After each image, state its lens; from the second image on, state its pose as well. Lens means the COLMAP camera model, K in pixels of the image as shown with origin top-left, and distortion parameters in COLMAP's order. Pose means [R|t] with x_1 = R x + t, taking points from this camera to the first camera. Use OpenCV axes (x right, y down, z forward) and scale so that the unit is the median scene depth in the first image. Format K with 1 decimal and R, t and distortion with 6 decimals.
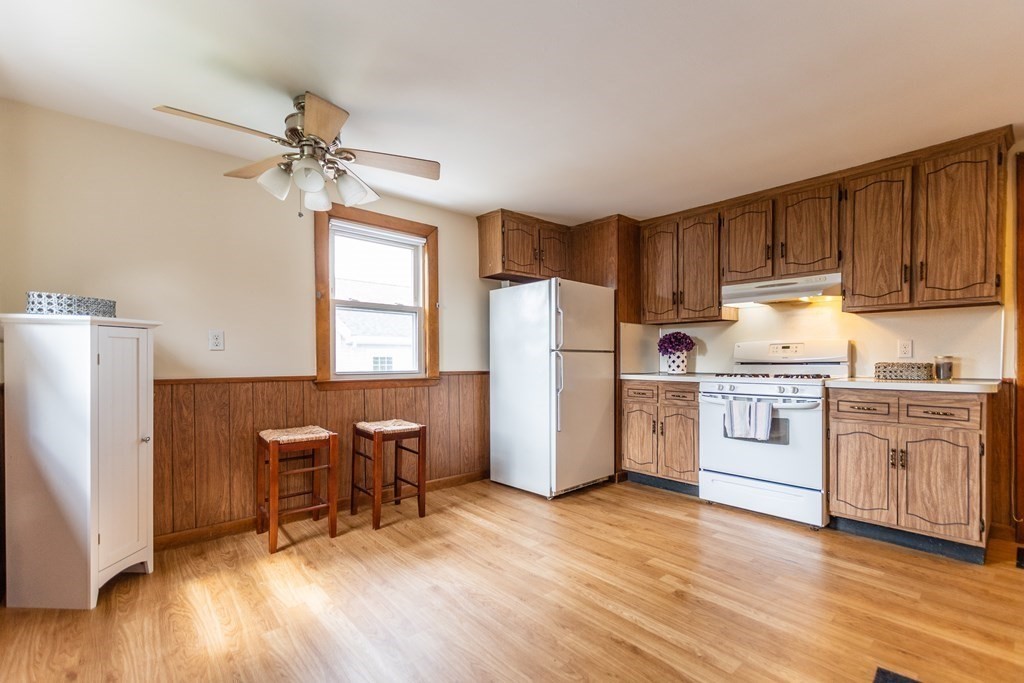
lens RADIAL K [[448.0, 0, 499.9], [0, 448.0, 363.2], [0, 0, 1]] dist [0.003239, -0.001809]
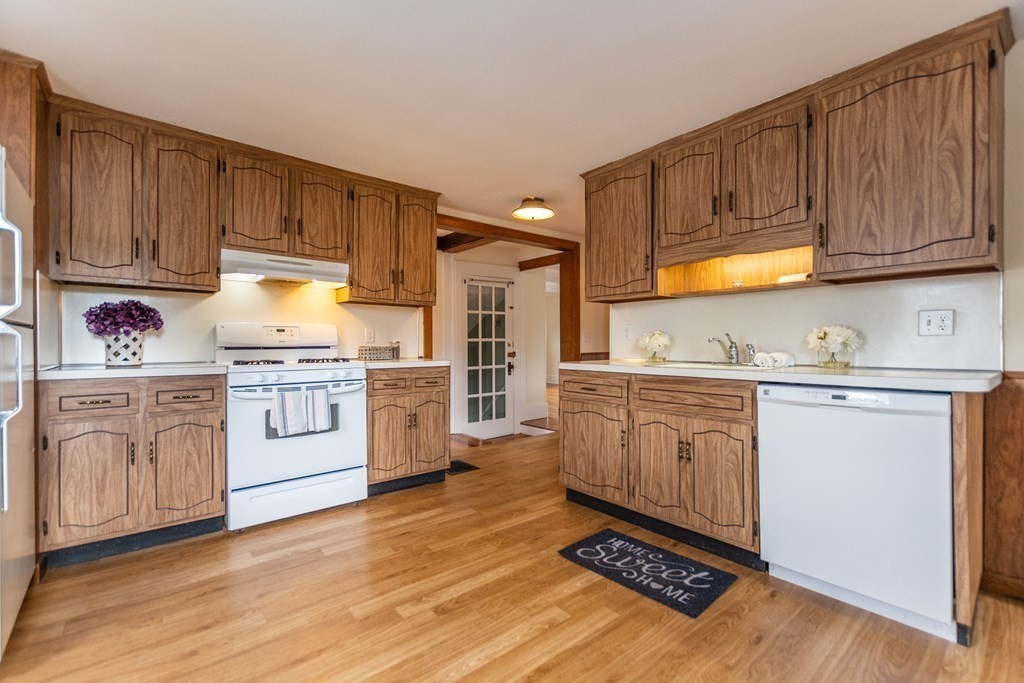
lens RADIAL K [[448.0, 0, 510.8], [0, 448.0, 344.1], [0, 0, 1]] dist [0.003239, -0.001809]
pose [[0.000103, 0.003117, 0.999995, -0.329576], [0.008110, 0.999962, -0.003118, -0.000379], [-0.999967, 0.008110, 0.000077, 0.597072]]
